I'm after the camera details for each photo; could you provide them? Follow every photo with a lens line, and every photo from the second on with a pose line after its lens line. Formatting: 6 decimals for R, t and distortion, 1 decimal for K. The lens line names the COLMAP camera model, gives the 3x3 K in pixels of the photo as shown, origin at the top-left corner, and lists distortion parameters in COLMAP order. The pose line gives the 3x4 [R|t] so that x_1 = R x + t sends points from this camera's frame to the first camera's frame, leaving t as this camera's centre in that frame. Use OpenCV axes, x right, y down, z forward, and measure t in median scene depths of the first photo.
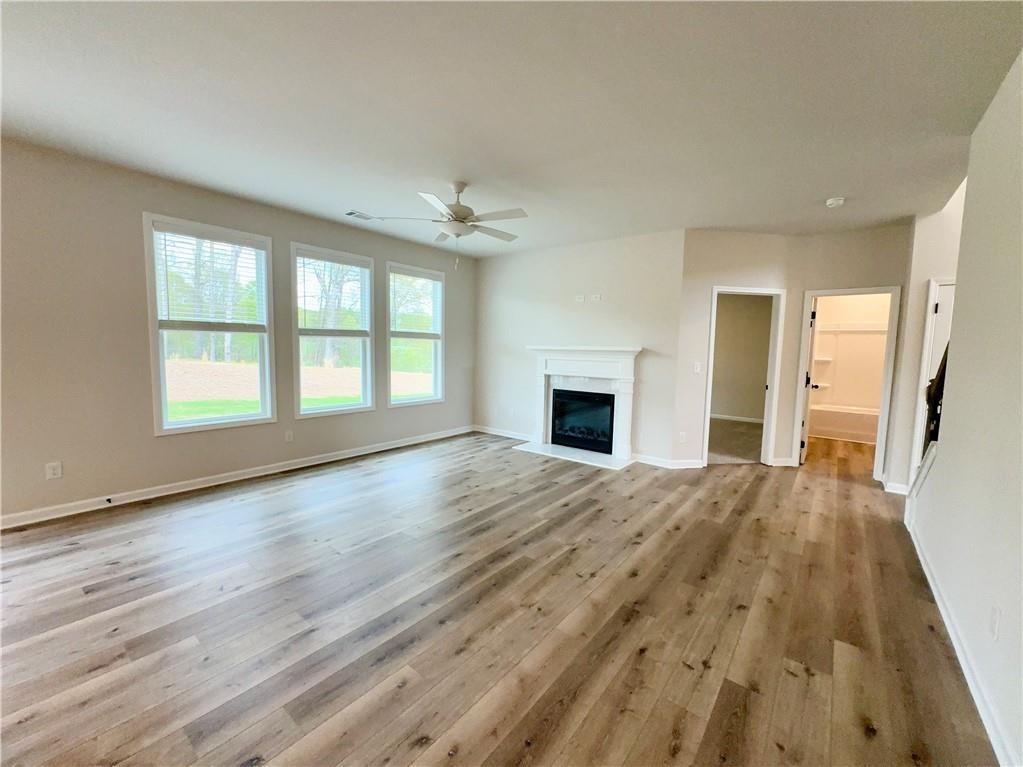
lens RADIAL K [[410.7, 0, 506.7], [0, 410.7, 380.8], [0, 0, 1]] dist [-0.003577, -0.000067]
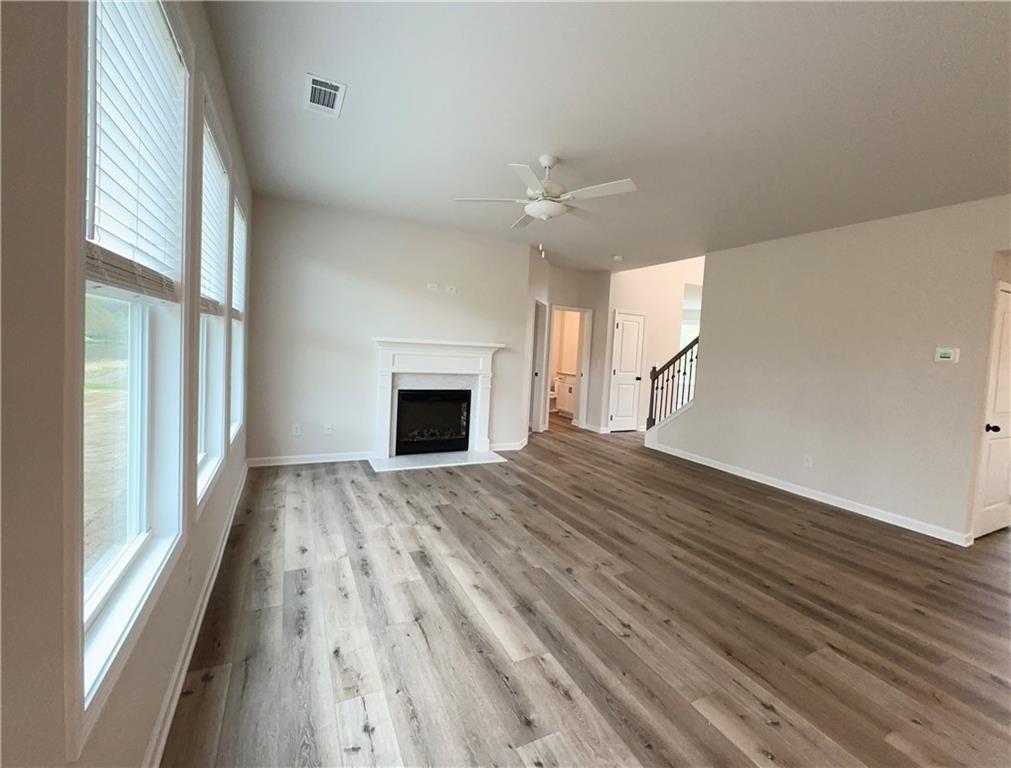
lens RADIAL K [[437.2, 0, 503.7], [0, 437.2, 373.3], [0, 0, 1]] dist [-0.000555, -0.000352]
pose [[0.421445, -0.051260, 0.905404, -0.800894], [0.029200, 0.998651, 0.042948, -0.061027], [-0.906384, 0.008337, 0.422374, 0.581500]]
